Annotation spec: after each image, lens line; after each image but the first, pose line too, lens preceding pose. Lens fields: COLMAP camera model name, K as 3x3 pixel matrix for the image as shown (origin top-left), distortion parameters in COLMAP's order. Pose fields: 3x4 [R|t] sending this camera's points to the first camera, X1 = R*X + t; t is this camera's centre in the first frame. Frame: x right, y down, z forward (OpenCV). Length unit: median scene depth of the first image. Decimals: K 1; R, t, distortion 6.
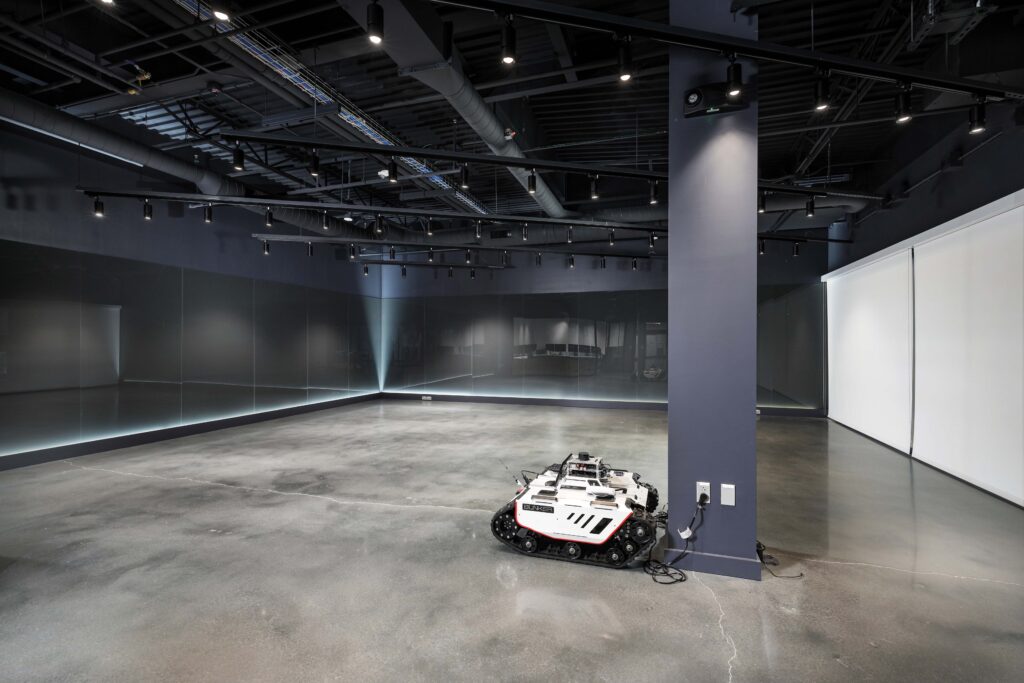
lens RADIAL K [[472.8, 0, 510.0], [0, 472.8, 342.6], [0, 0, 1]] dist [-0.000811, -0.000052]
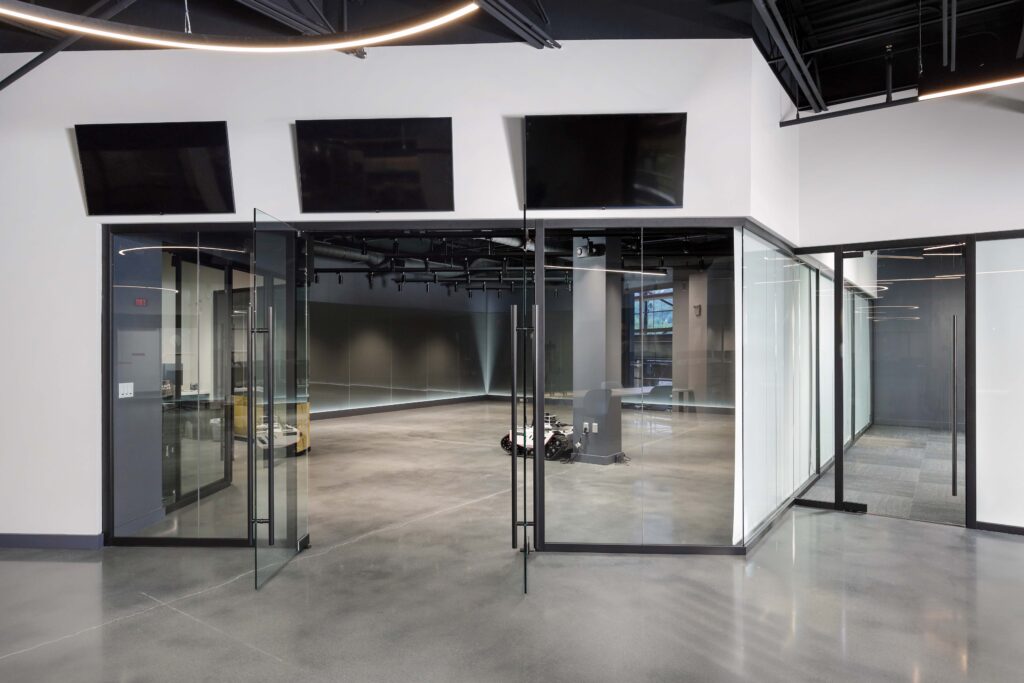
lens RADIAL K [[632.3, 0, 514.5], [0, 632.3, 343.3], [0, 0, 1]] dist [-0.007896, -0.000930]
pose [[0.961989, -0.005453, -0.273032, 0.383317], [0.005255, 0.999985, -0.001457, -0.031378], [0.273036, -0.000033, 0.962004, -0.833100]]
